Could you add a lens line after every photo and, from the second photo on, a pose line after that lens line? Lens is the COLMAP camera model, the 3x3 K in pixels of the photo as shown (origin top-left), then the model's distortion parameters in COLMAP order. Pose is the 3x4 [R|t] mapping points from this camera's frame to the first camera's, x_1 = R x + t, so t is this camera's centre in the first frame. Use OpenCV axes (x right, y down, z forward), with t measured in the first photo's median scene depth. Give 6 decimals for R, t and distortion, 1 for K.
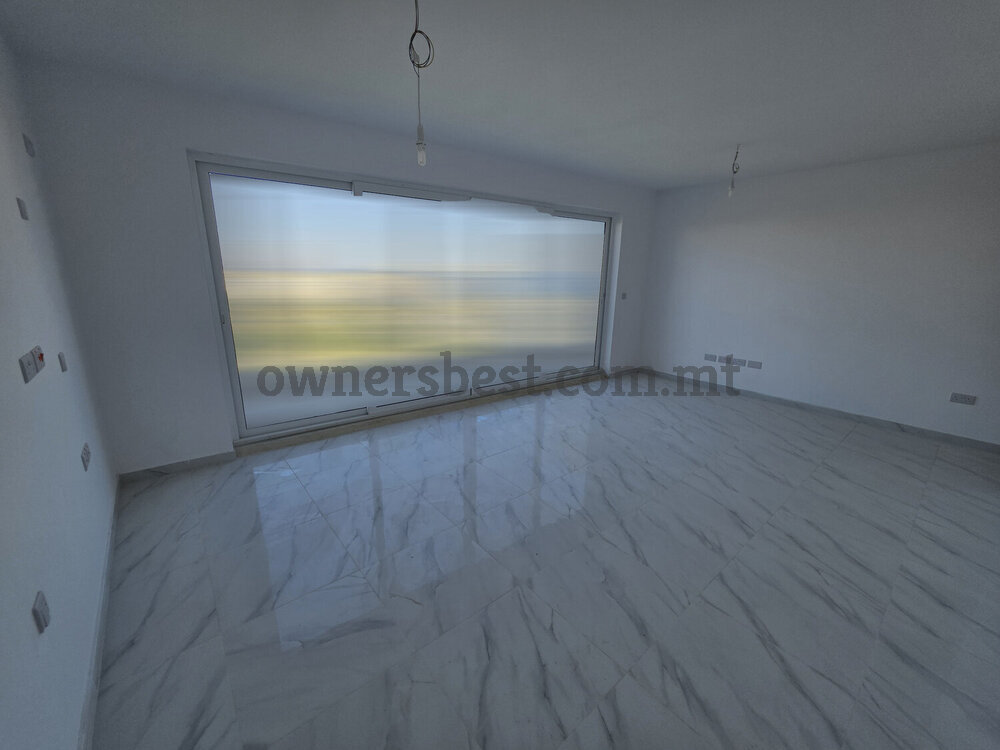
lens RADIAL K [[399.4, 0, 501.3], [0, 399.4, 373.1], [0, 0, 1]] dist [-0.001095, -0.001246]
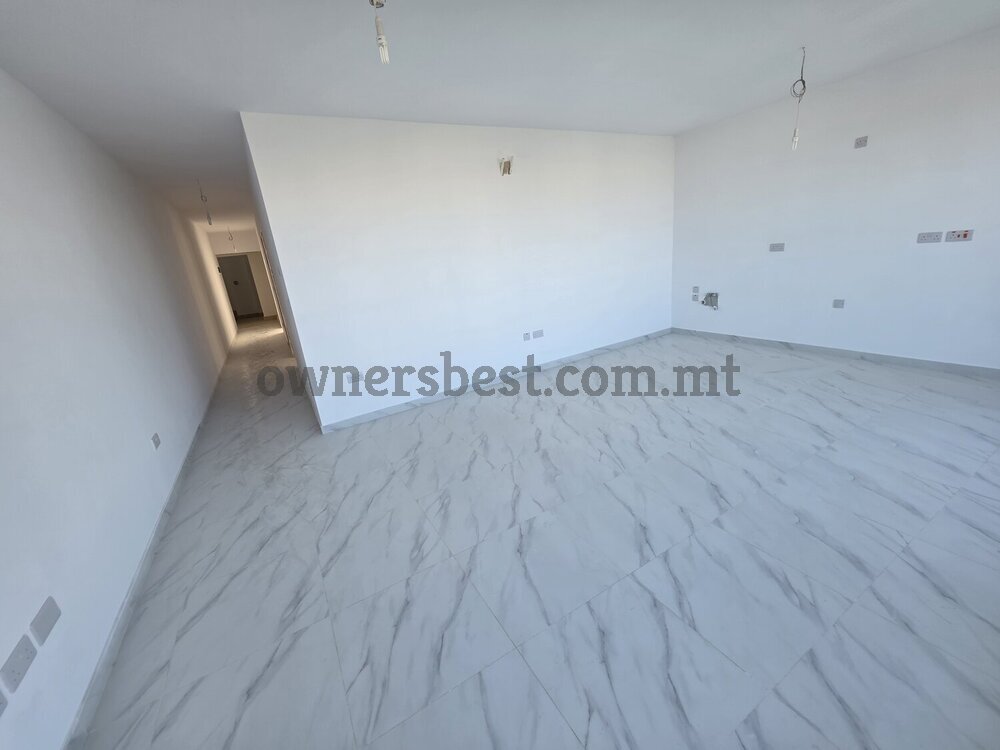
lens RADIAL K [[399.4, 0, 501.9], [0, 399.4, 373.9], [0, 0, 1]] dist [-0.001095, -0.001246]
pose [[-0.982277, 0.036377, 0.183873, 0.443296], [0.129587, 0.840569, 0.525976, -0.434229], [-0.135425, 0.540481, -0.830386, 1.782096]]
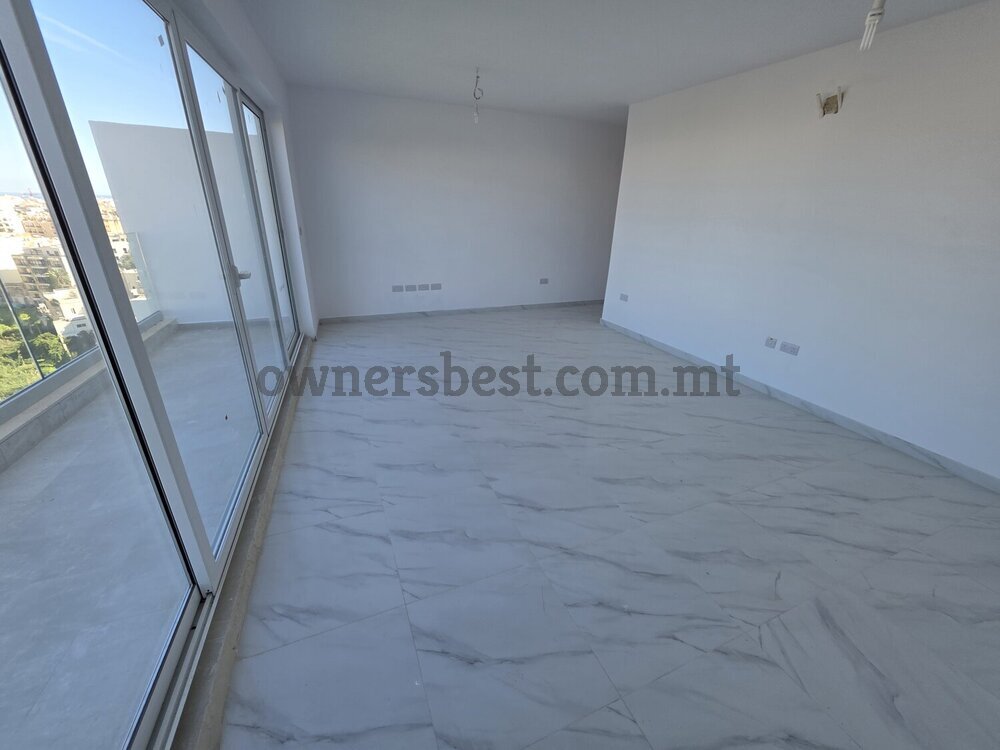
lens RADIAL K [[399.4, 0, 491.8], [0, 399.4, 375.2], [0, 0, 1]] dist [-0.001095, -0.001246]
pose [[0.298163, -0.377640, 0.876634, -0.658206], [0.215213, 0.921356, 0.323707, -0.198852], [-0.929937, 0.092145, 0.355987, 0.772767]]
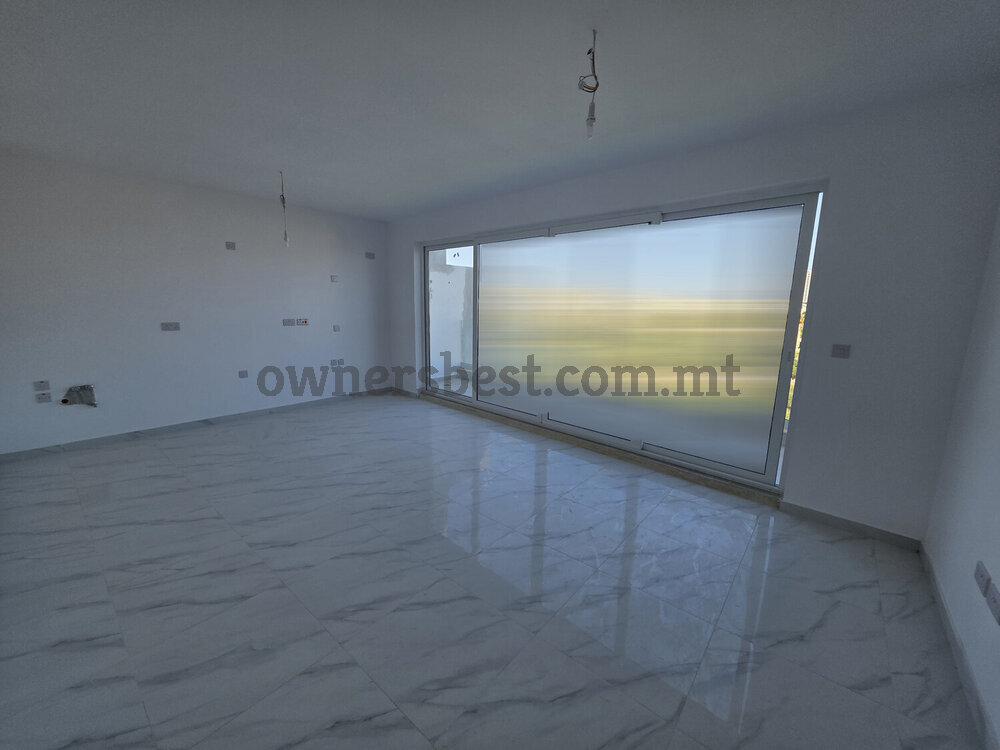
lens RADIAL K [[399.4, 0, 493.6], [0, 399.4, 374.4], [0, 0, 1]] dist [-0.001095, -0.001246]
pose [[0.169580, 0.159744, -0.972484, 1.273867], [-0.261823, 0.958617, 0.111810, -0.211448], [0.950101, 0.235658, 0.204387, 0.994240]]
